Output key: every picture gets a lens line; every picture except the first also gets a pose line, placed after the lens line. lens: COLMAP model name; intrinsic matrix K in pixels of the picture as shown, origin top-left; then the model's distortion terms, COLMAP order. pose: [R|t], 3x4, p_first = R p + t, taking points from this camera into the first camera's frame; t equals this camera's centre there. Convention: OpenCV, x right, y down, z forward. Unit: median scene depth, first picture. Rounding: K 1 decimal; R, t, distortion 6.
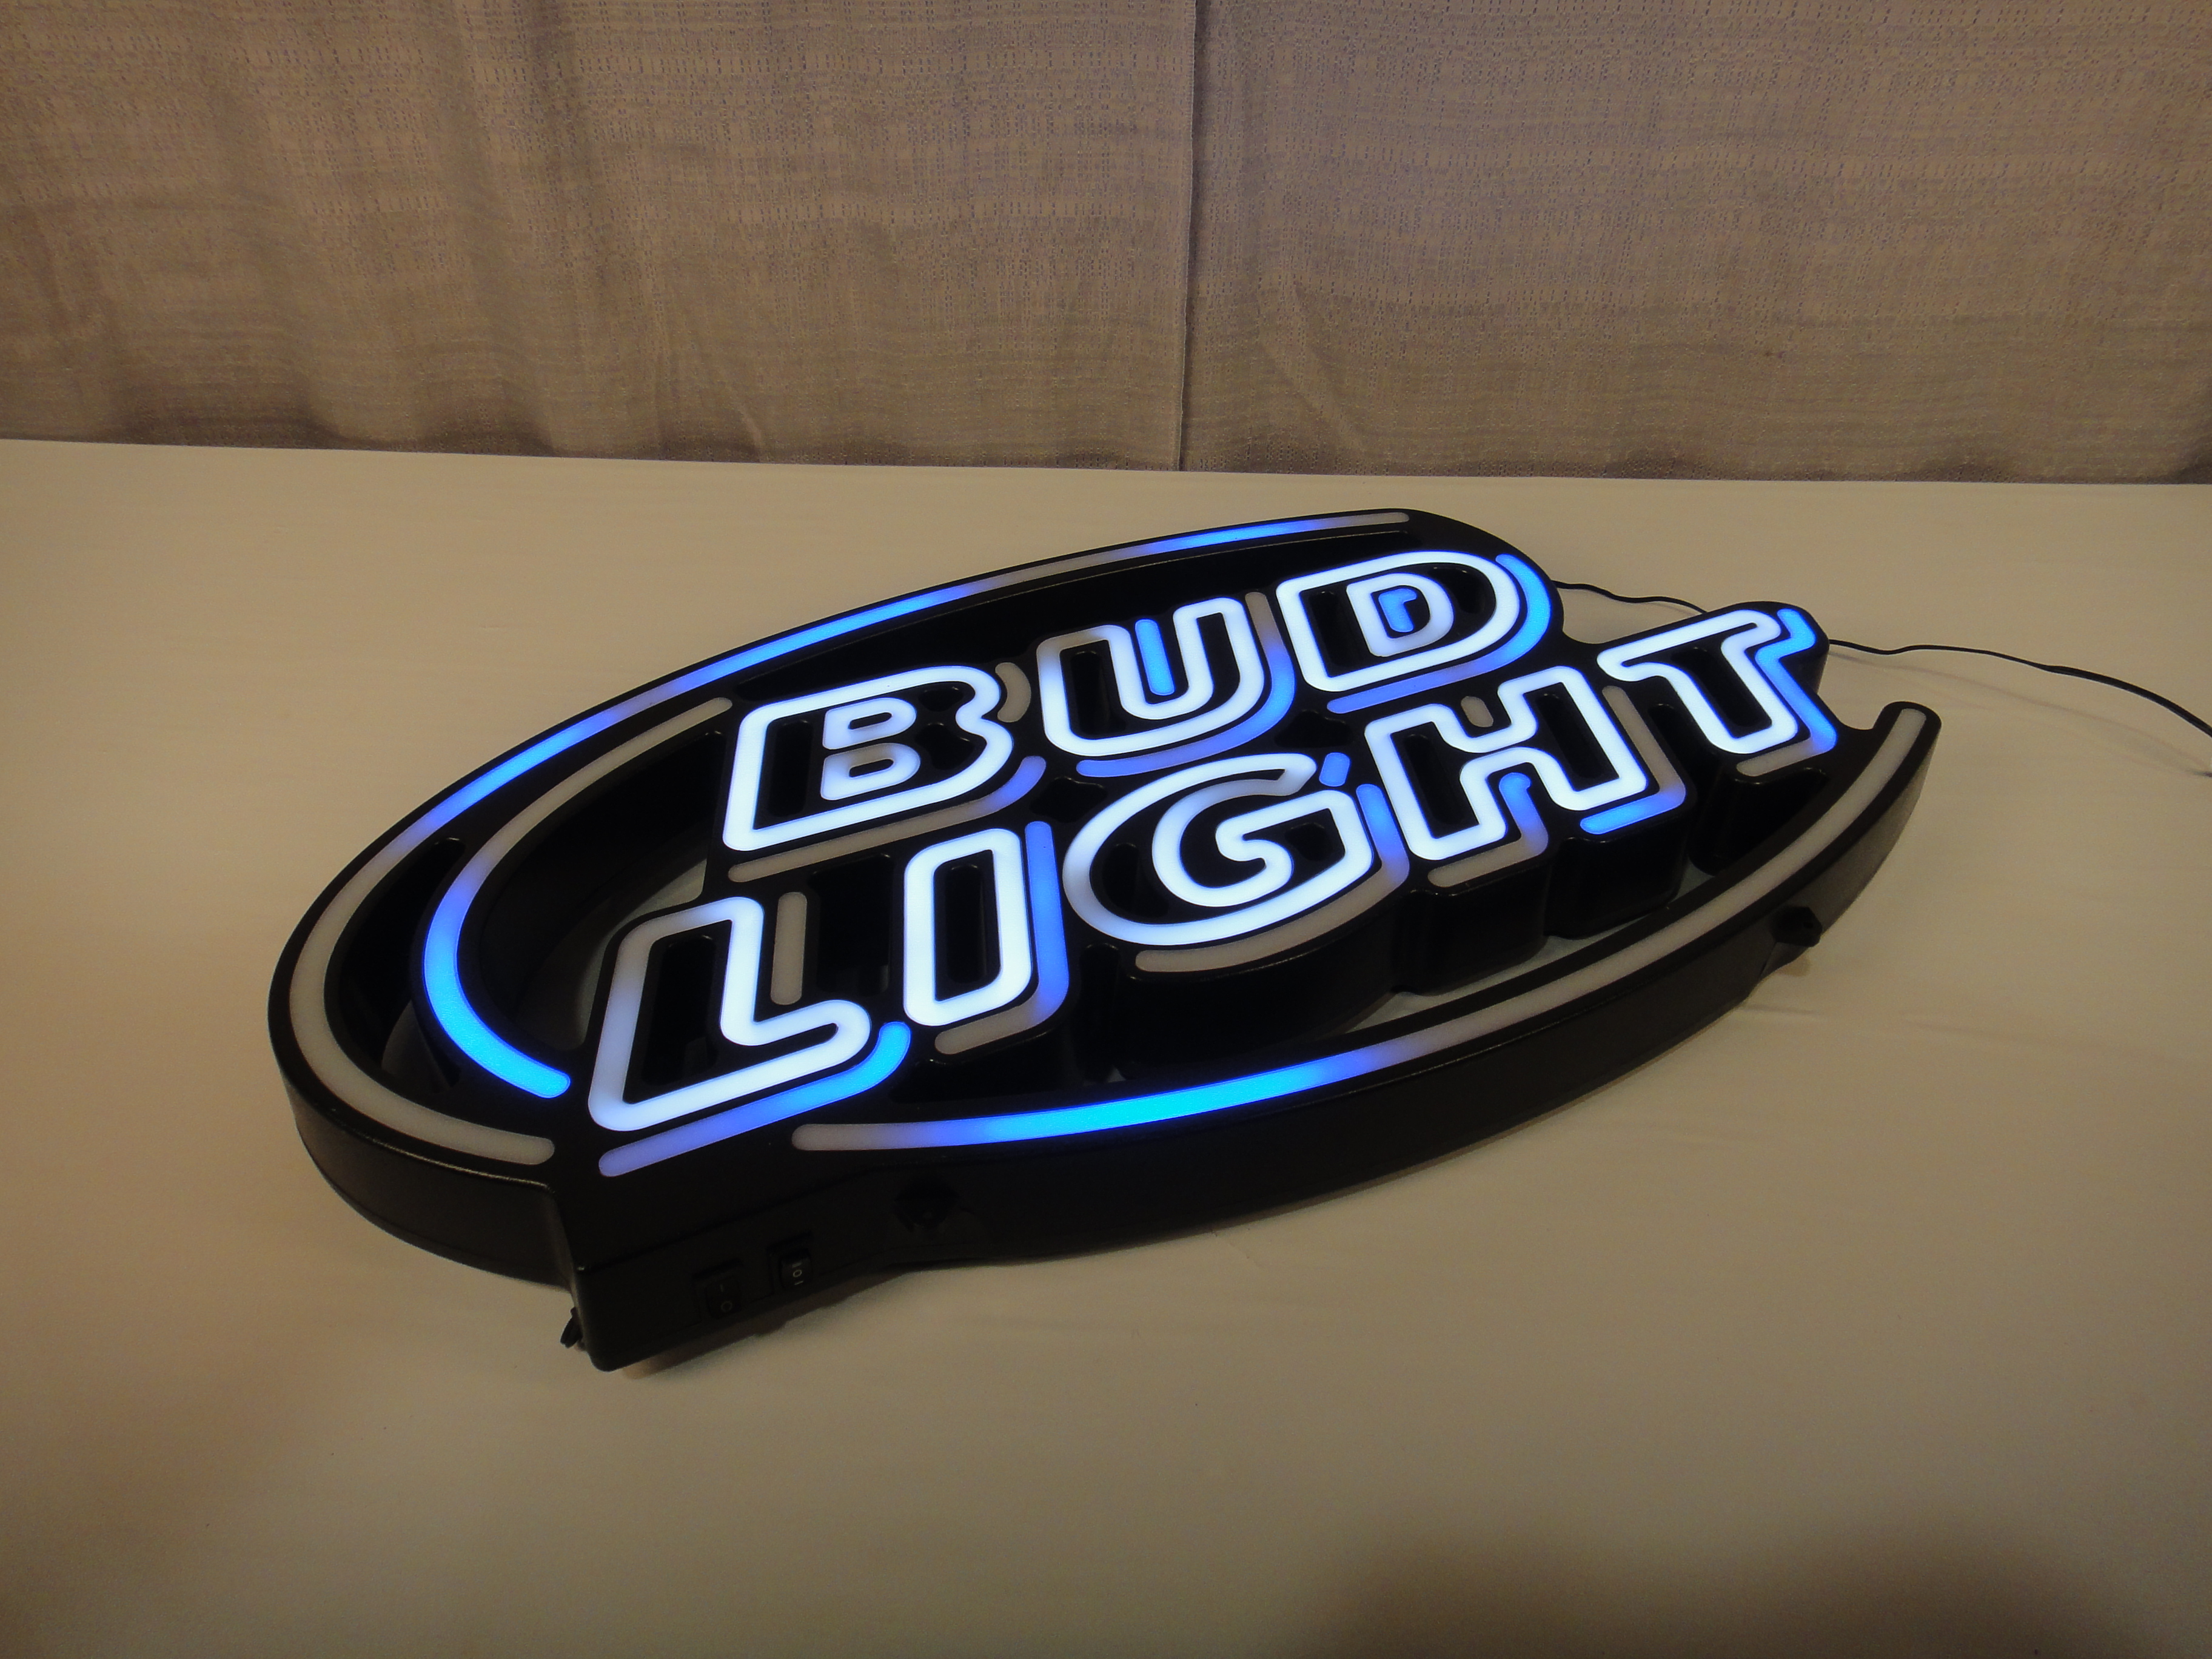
lens RADIAL K [[1614.9, 0, 1106.0], [0, 1614.9, 829.5], [0, 0, 1]] dist [0.010616, 0.002094]
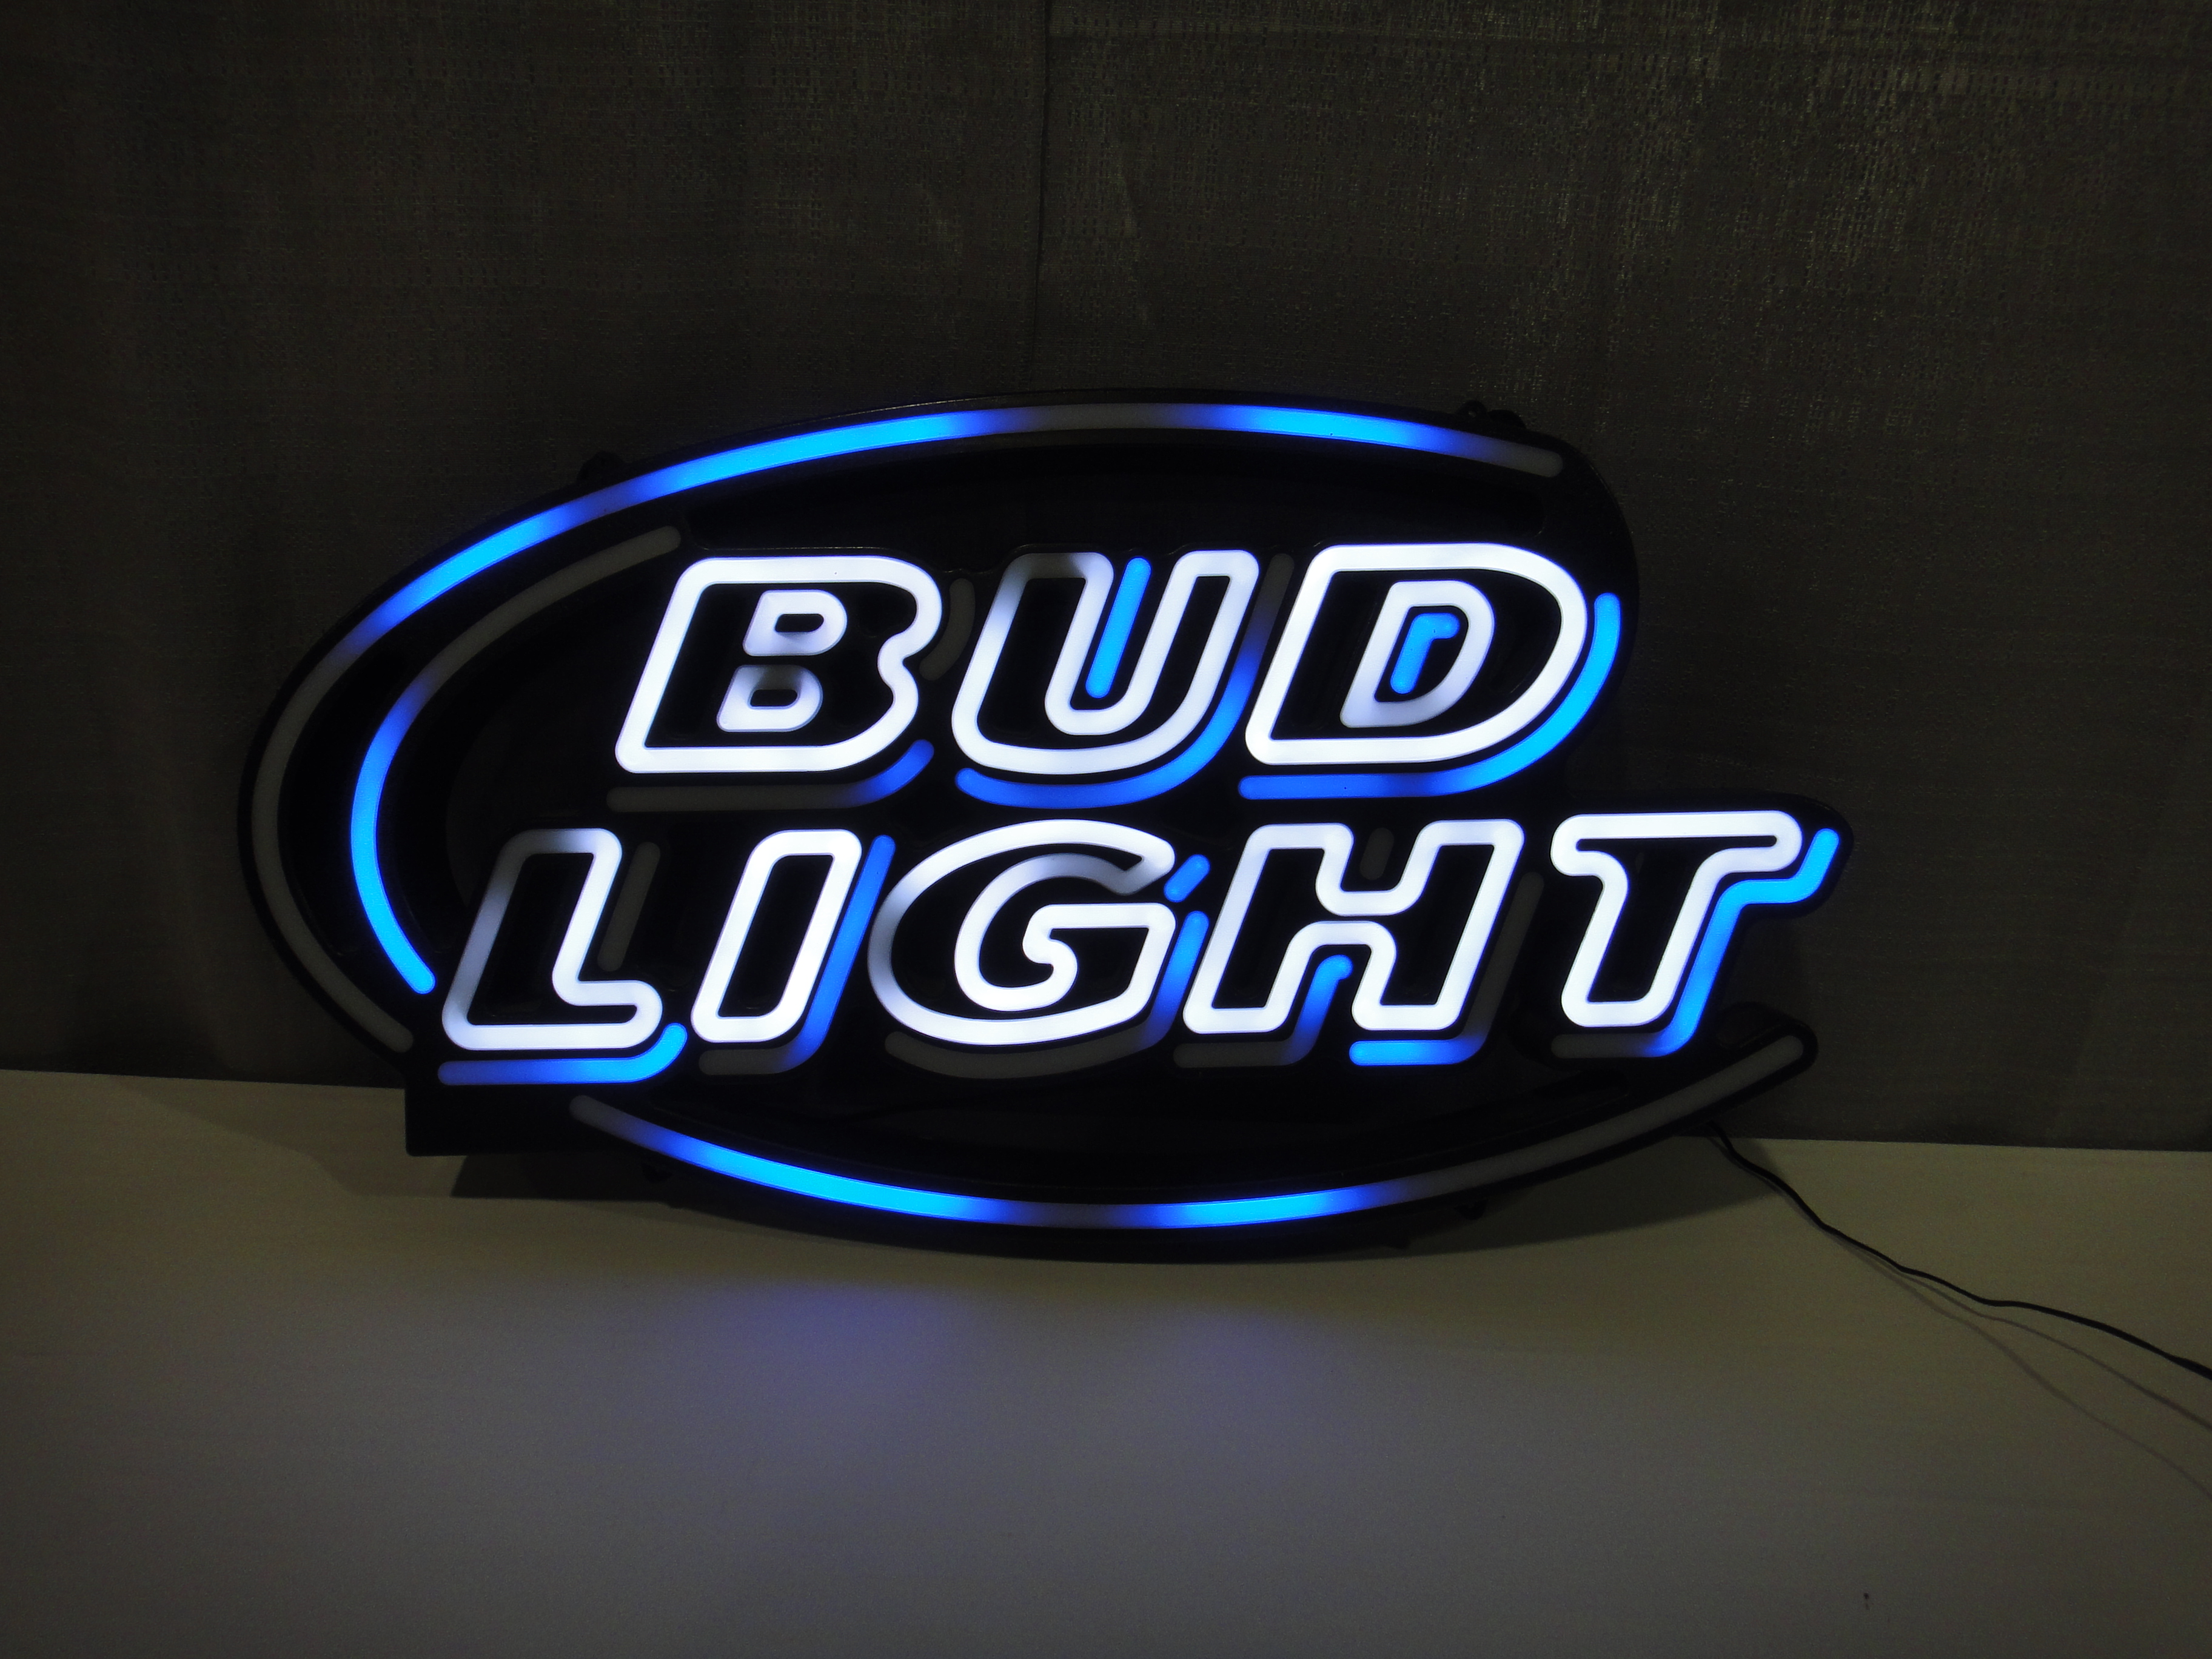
lens RADIAL K [[1614.9, 0, 1106.0], [0, 1614.9, 829.5], [0, 0, 1]] dist [0.010616, 0.002094]
pose [[0.895183, 0.444793, -0.028404, 0.105807], [-0.242933, 0.540367, 0.805597, -0.824697], [0.373673, -0.714256, 0.591783, 0.377676]]
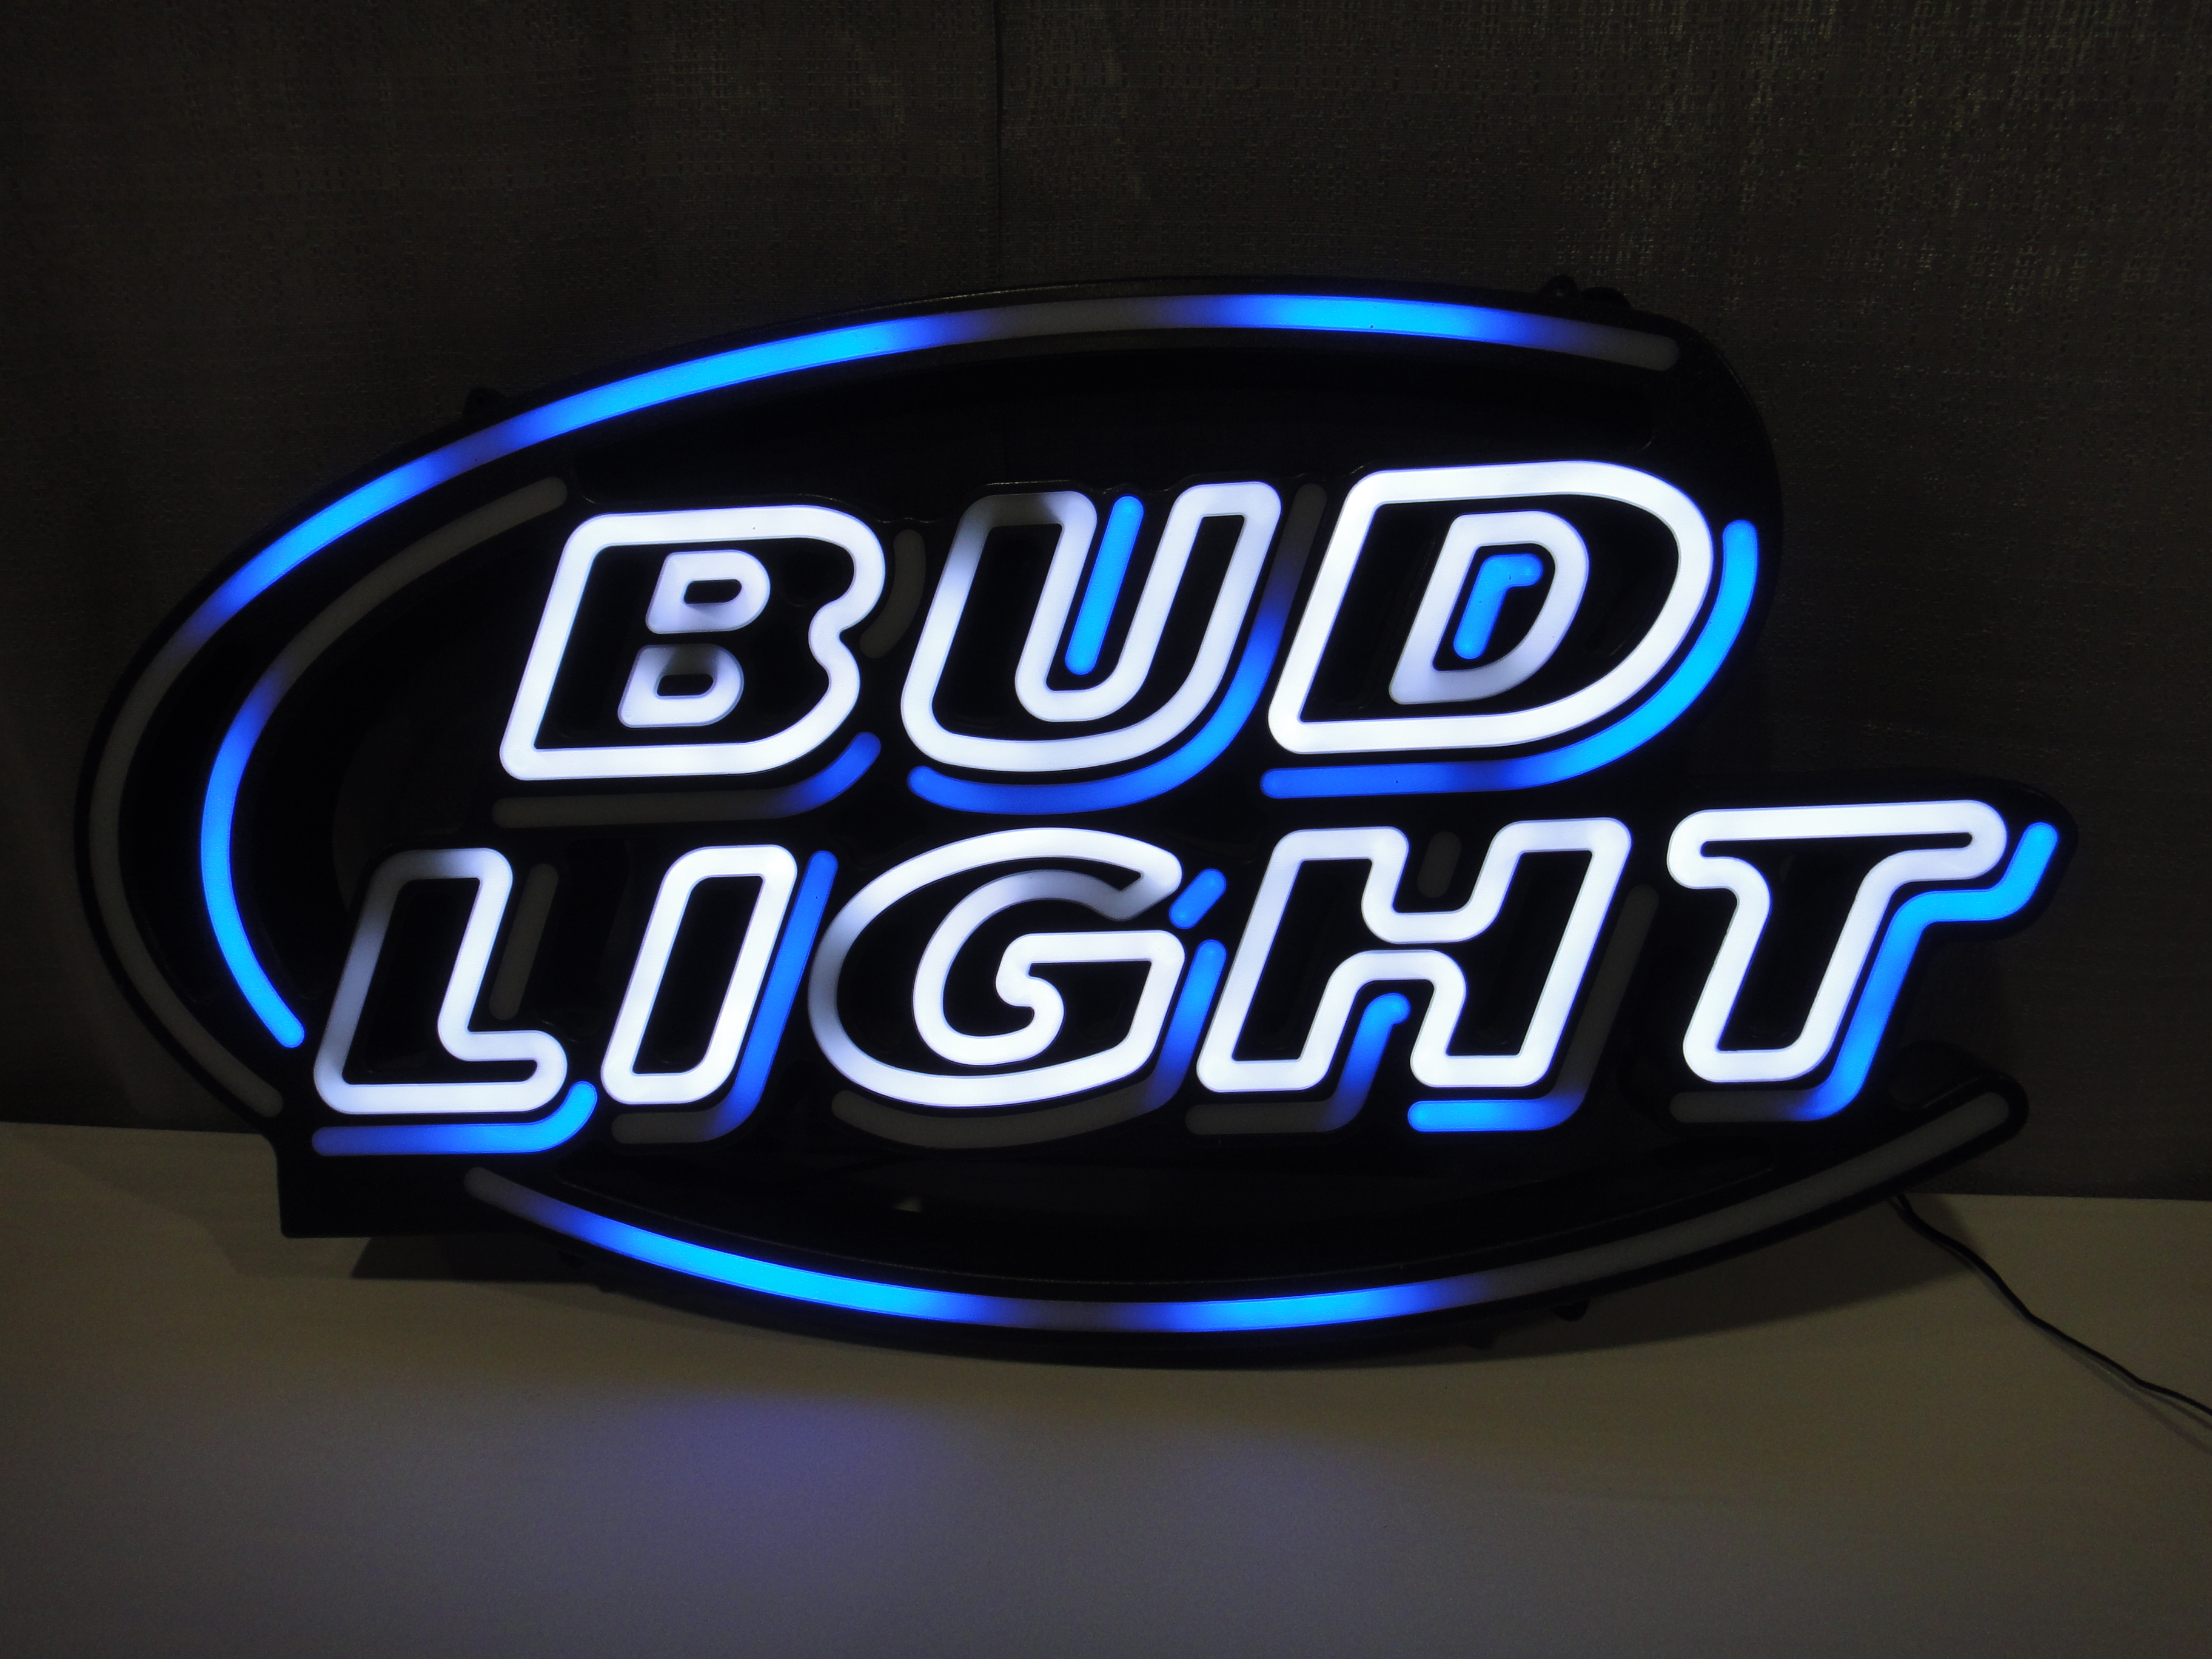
lens RADIAL K [[1614.9, 0, 1106.0], [0, 1614.9, 829.5], [0, 0, 1]] dist [0.010616, 0.002094]
pose [[0.898203, 0.429961, -0.091462, 0.151928], [-0.160969, 0.515325, 0.841742, -0.698332], [0.409048, -0.741332, 0.532077, 0.545624]]
